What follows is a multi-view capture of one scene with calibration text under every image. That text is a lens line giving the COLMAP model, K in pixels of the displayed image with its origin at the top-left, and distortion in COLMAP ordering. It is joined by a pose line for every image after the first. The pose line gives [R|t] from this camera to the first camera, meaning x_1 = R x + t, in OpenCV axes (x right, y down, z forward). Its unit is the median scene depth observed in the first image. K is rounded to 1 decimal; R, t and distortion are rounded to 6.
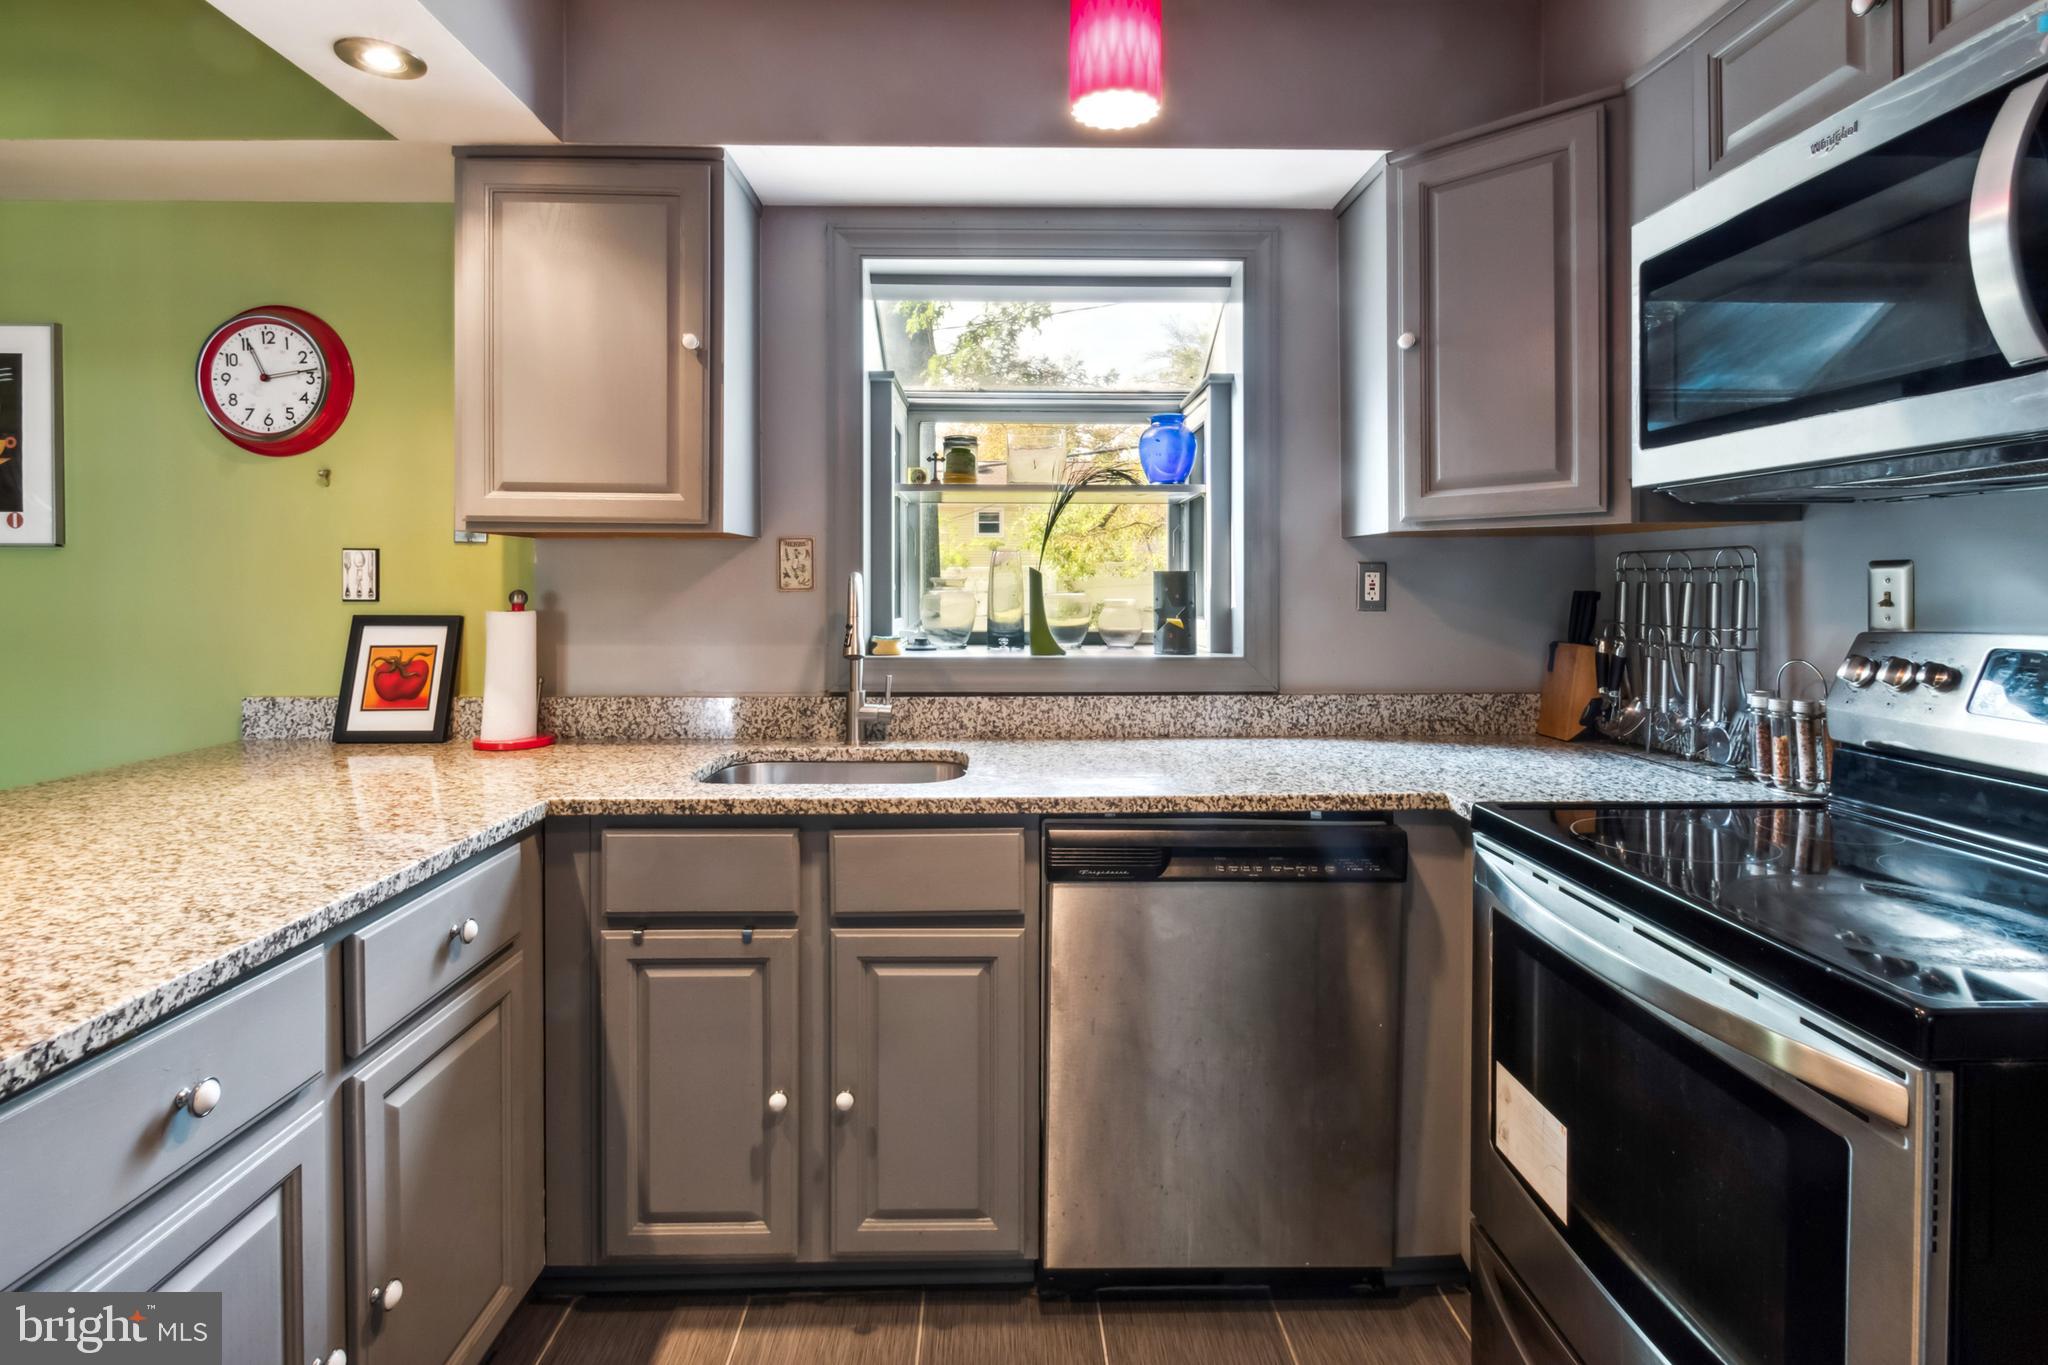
lens RADIAL K [[985.8, 0, 1070.5], [0, 985.8, 587.8], [0, 0, 1]] dist [0.000912, -0.002223]
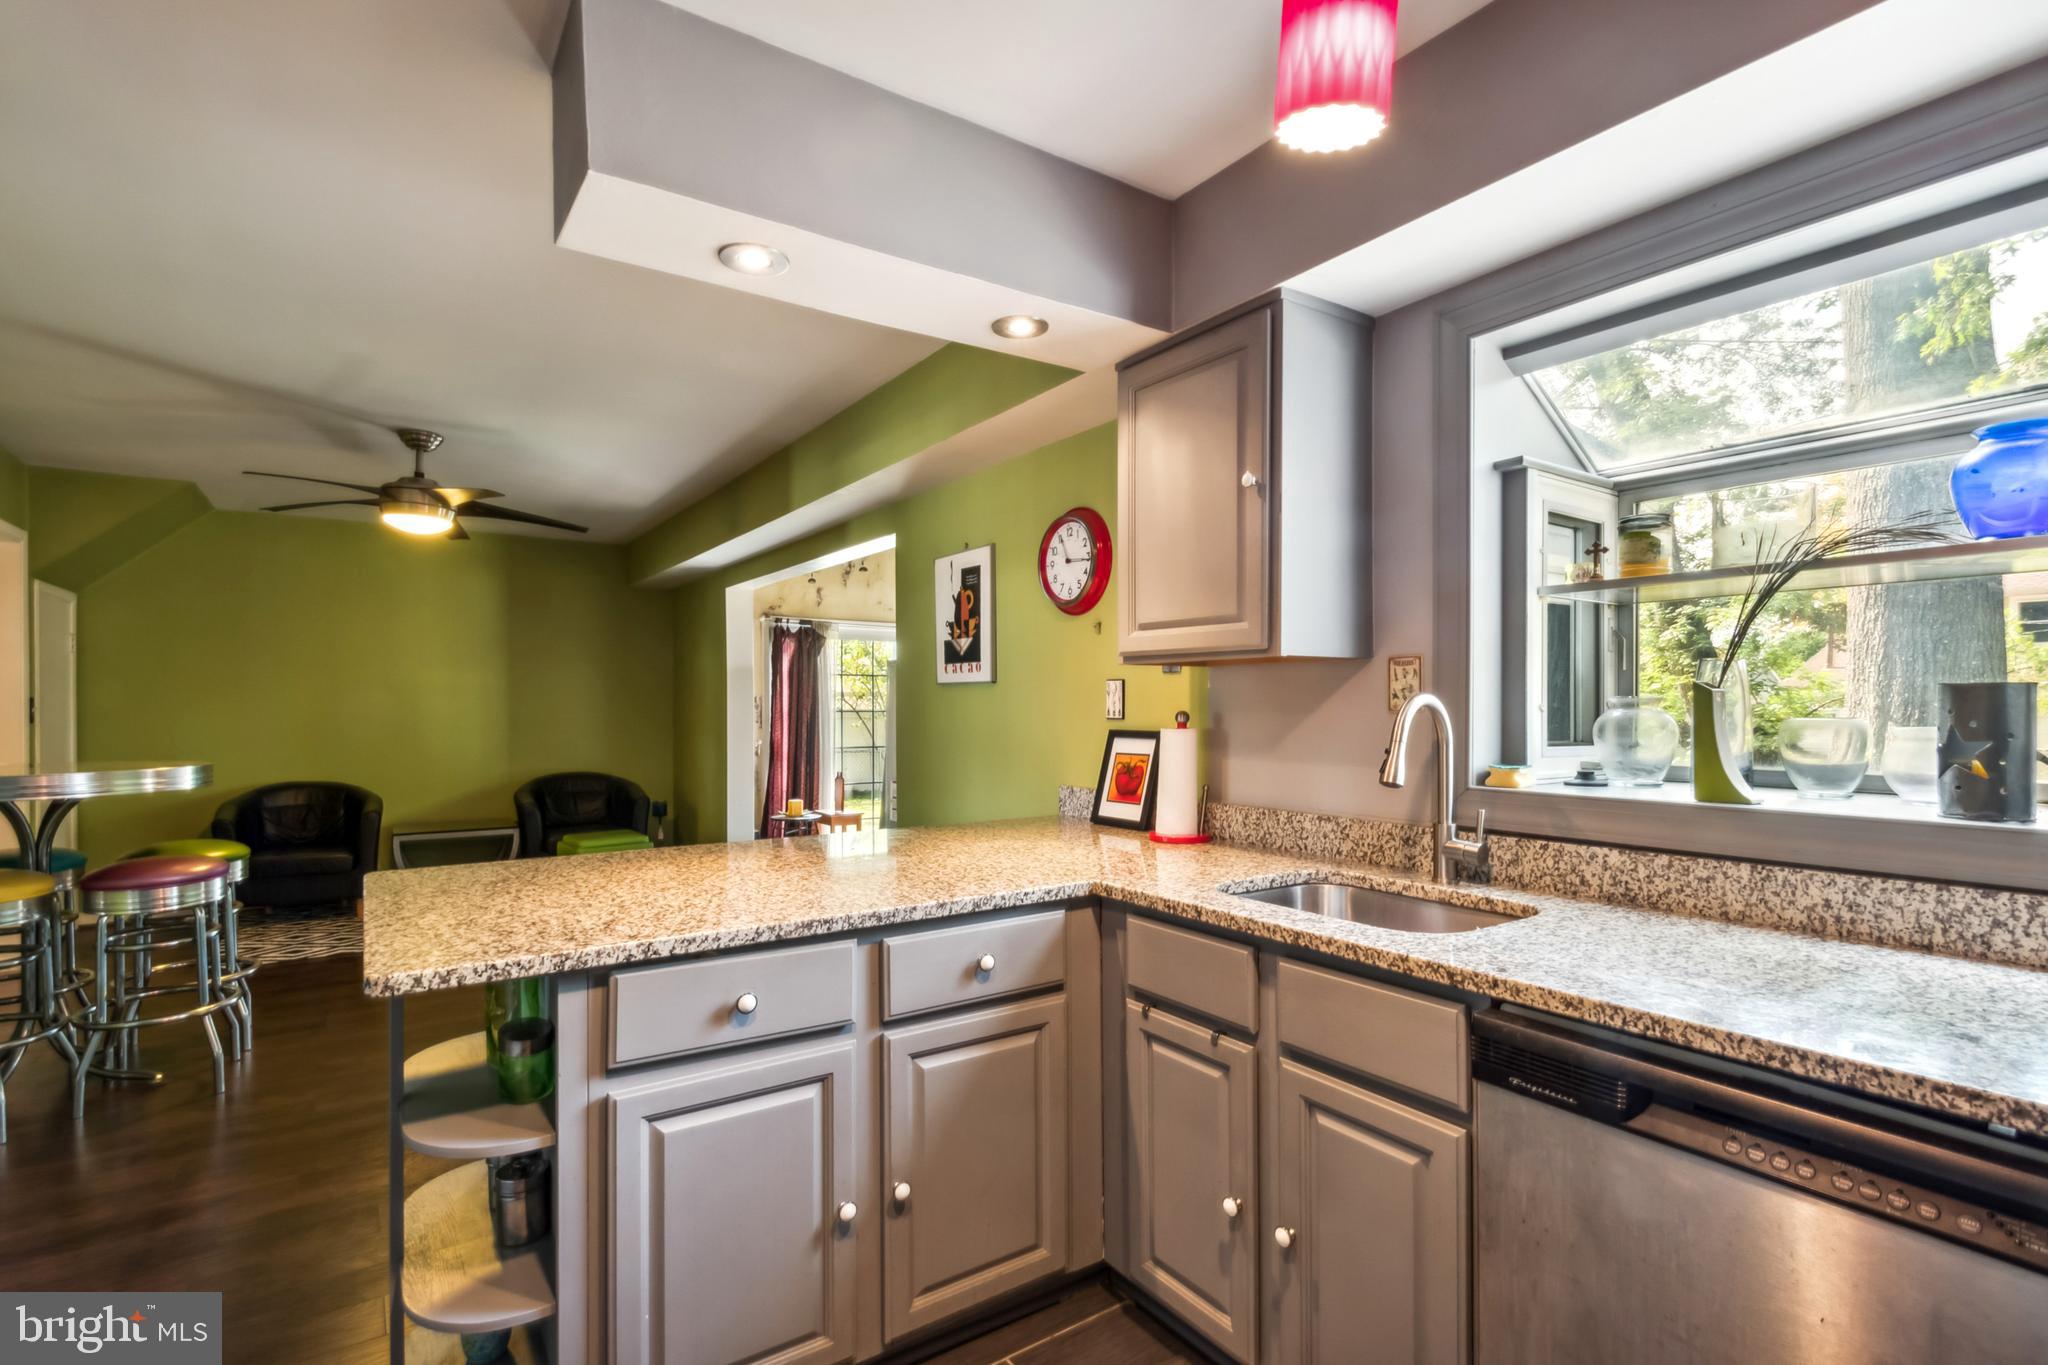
lens RADIAL K [[985.8, 0, 1037.5], [0, 985.8, 700.7], [0, 0, 1]] dist [0.000912, -0.002223]
pose [[0.526387, -0.006120, -0.850223, 0.373752], [0.001274, 0.999979, -0.006409, -0.002784], [0.850244, 0.002290, 0.526384, 0.220374]]
